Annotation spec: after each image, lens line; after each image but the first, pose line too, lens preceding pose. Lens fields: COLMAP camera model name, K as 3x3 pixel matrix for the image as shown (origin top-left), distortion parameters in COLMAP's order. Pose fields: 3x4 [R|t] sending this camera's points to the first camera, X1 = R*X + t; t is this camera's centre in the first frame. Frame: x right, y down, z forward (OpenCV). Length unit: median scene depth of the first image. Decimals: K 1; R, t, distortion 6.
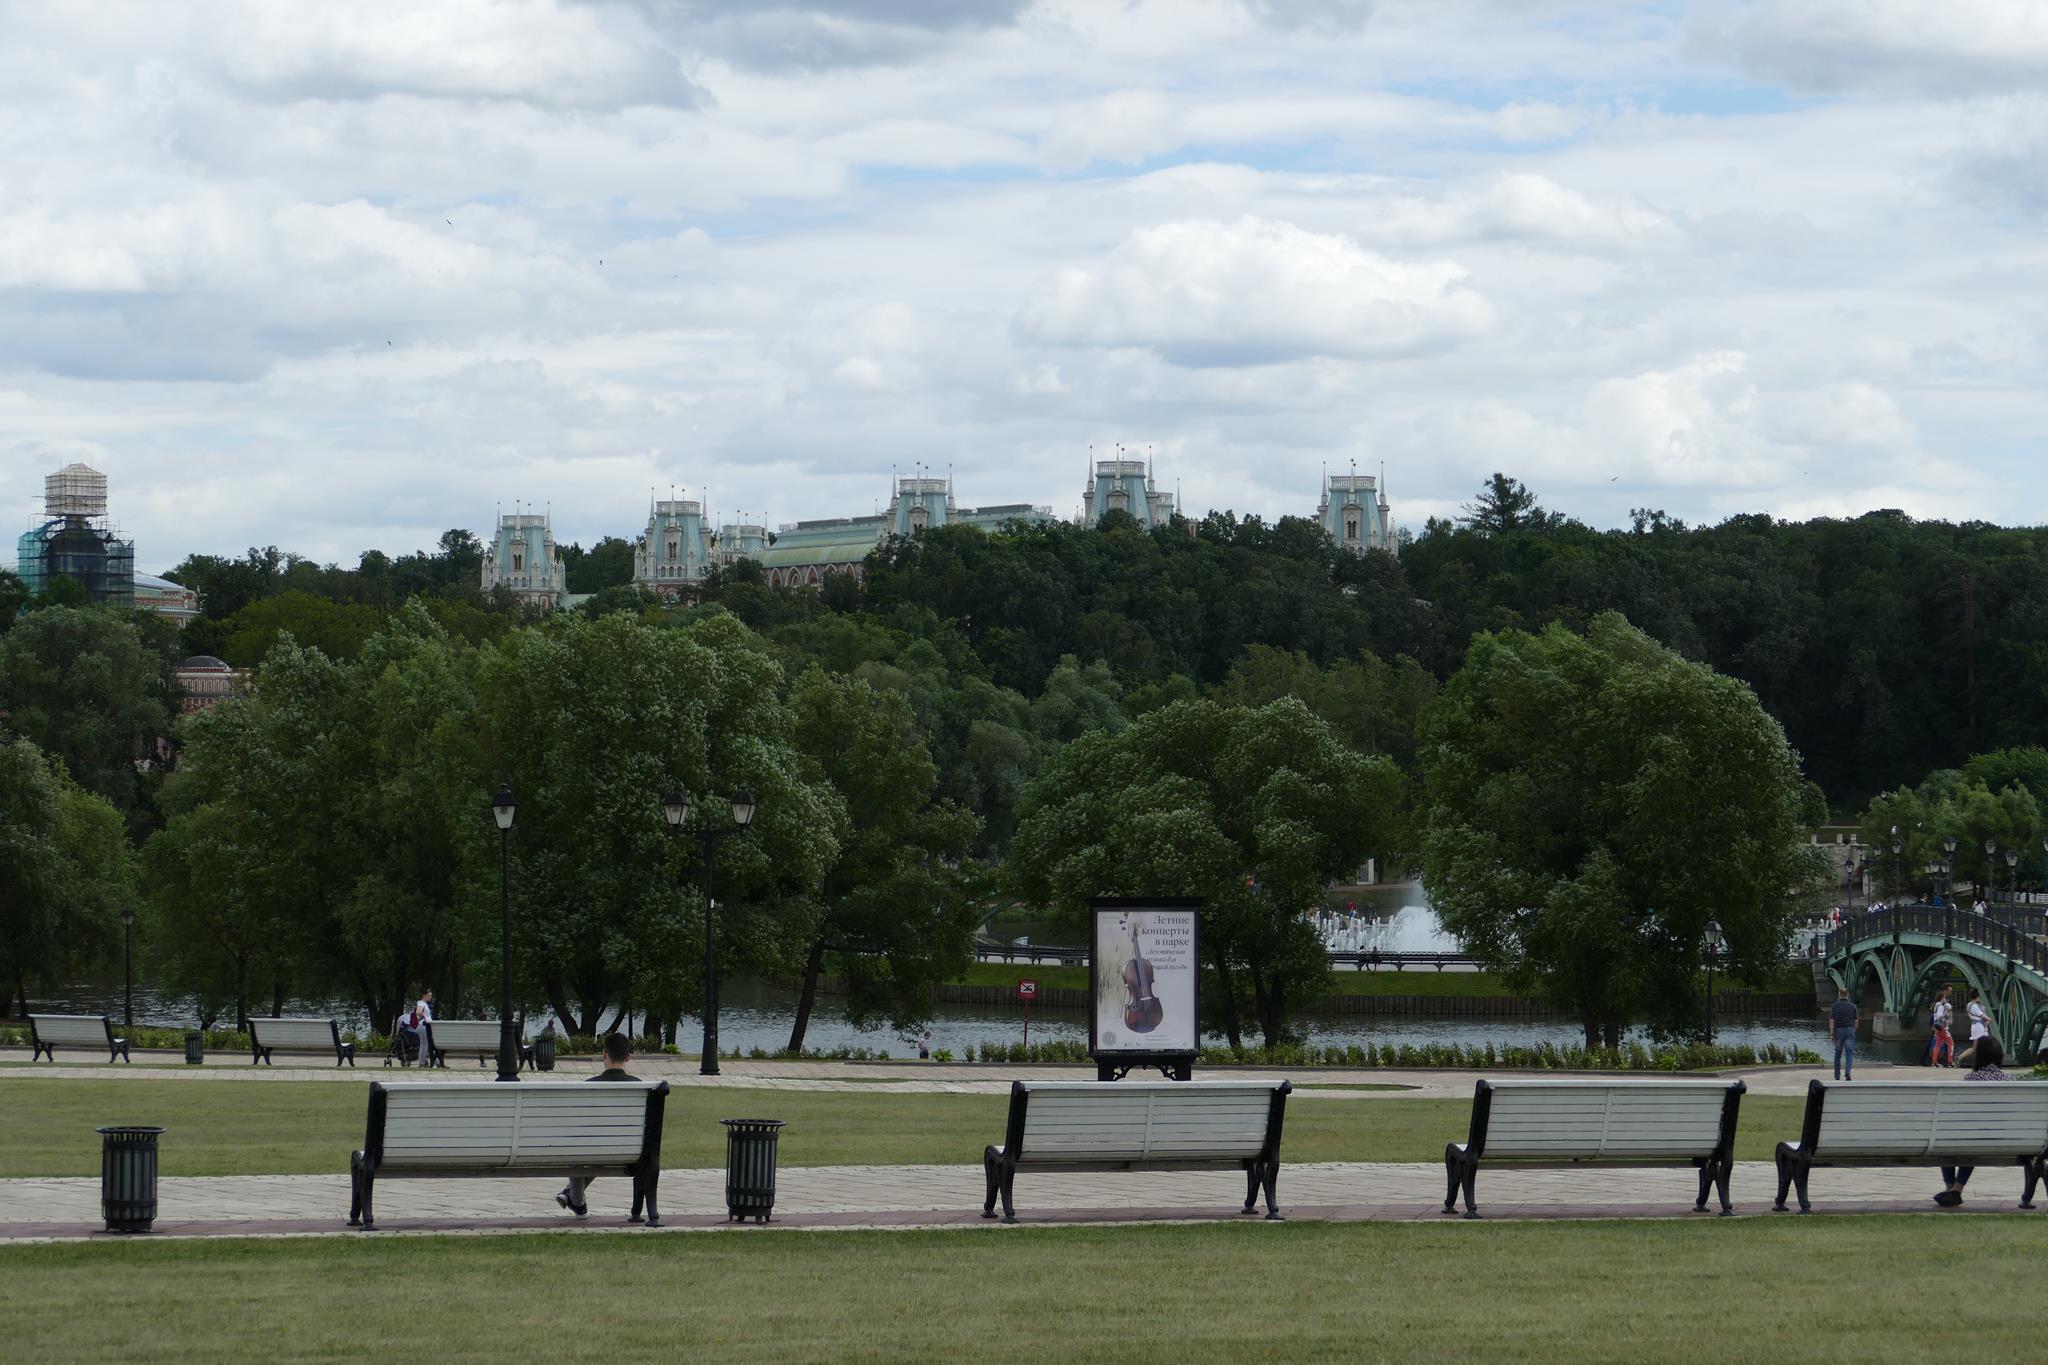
lens RADIAL K [[4393.3, 0, 1023.5], [0, 4393.3, 684.2], [0, 0, 1]] dist [-0.063356, 0.000000]
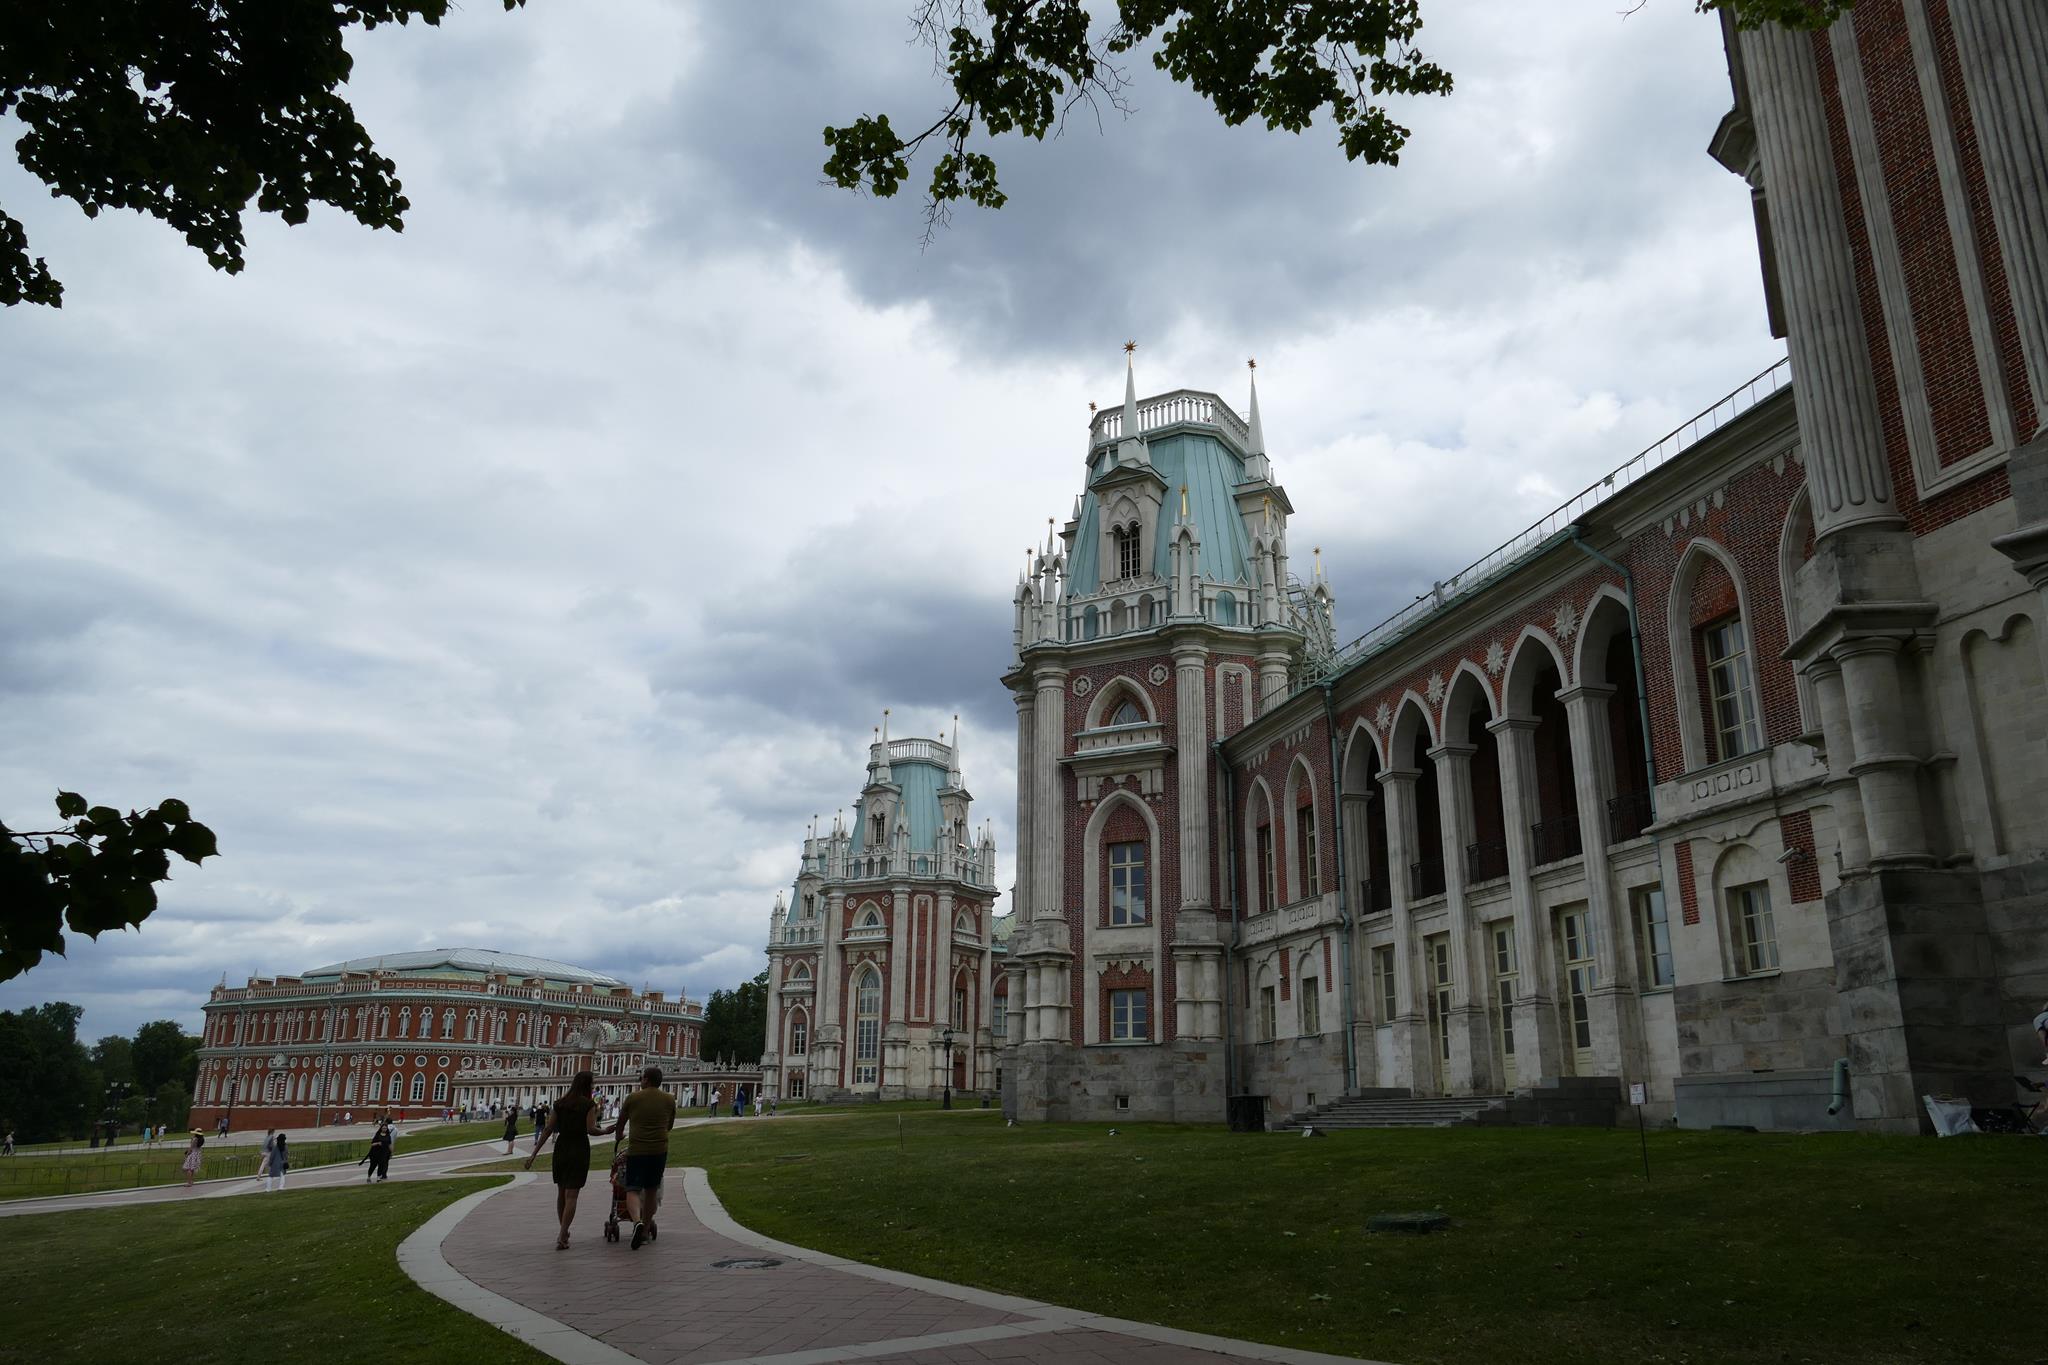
lens RADIAL K [[1457.5, 0, 1015.8], [0, 1457.5, 681.3], [0, 0, 1]] dist [-0.020164, 0.011100]
pose [[0.910812, -0.108895, -0.398199, 0.006210], [-0.006013, 0.960980, -0.276552, 0.000688], [0.412777, 0.254282, 0.874618, 0.841890]]
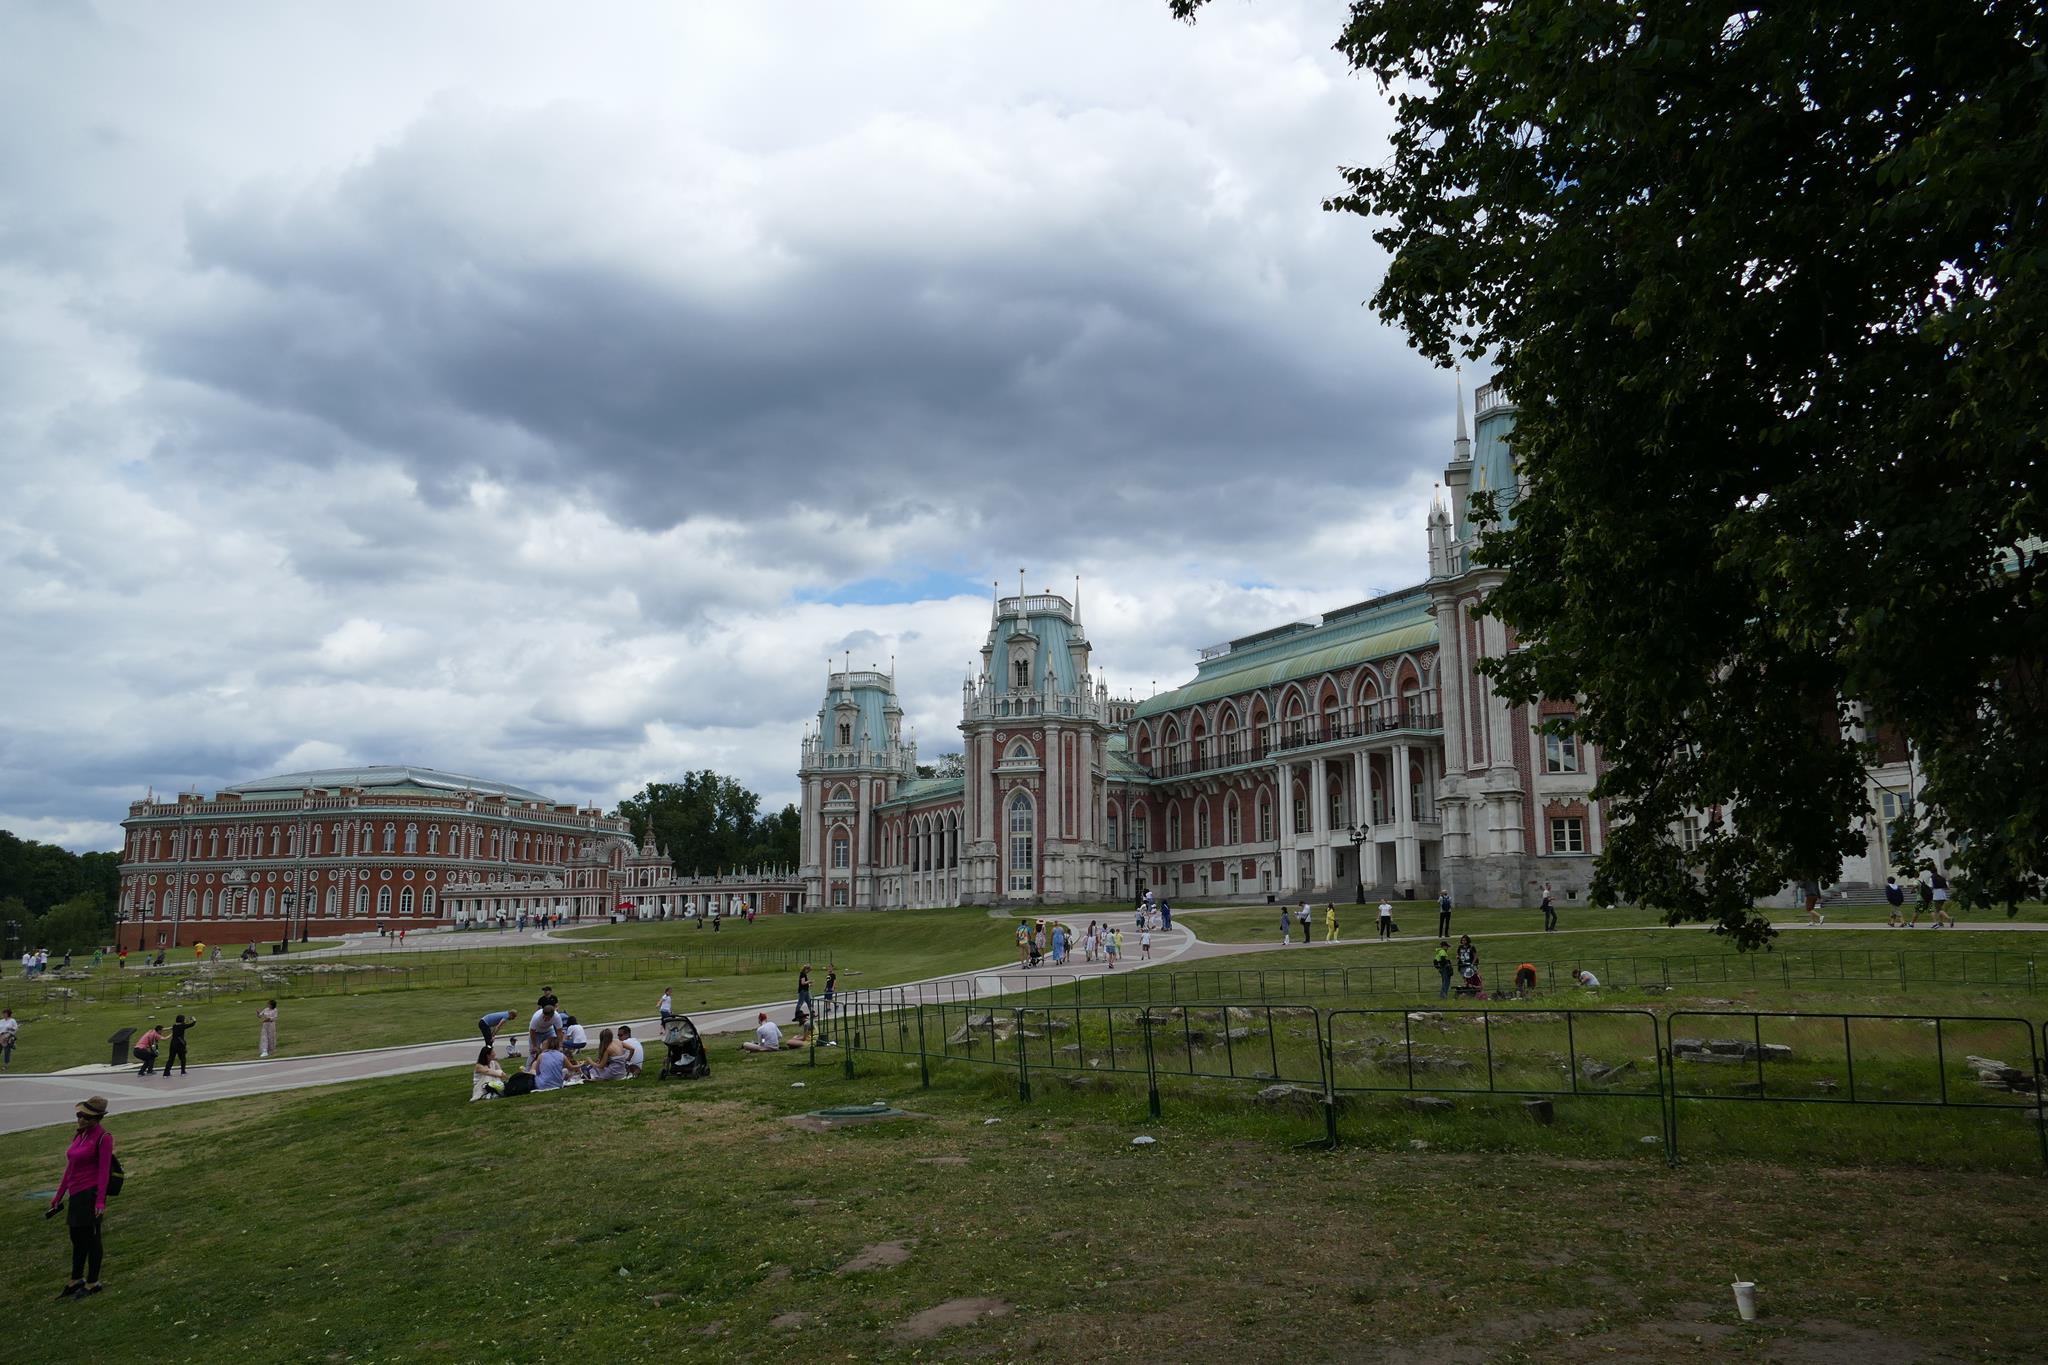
lens RADIAL K [[1457.5, 0, 1019.2], [0, 1457.5, 672.1], [0, 0, 1]] dist [-0.020164, 0.011100]
pose [[0.982082, -0.034131, -0.185336, -0.042912], [0.003504, 0.986599, -0.163126, 0.001924], [0.188420, 0.159553, 0.969041, 0.798846]]
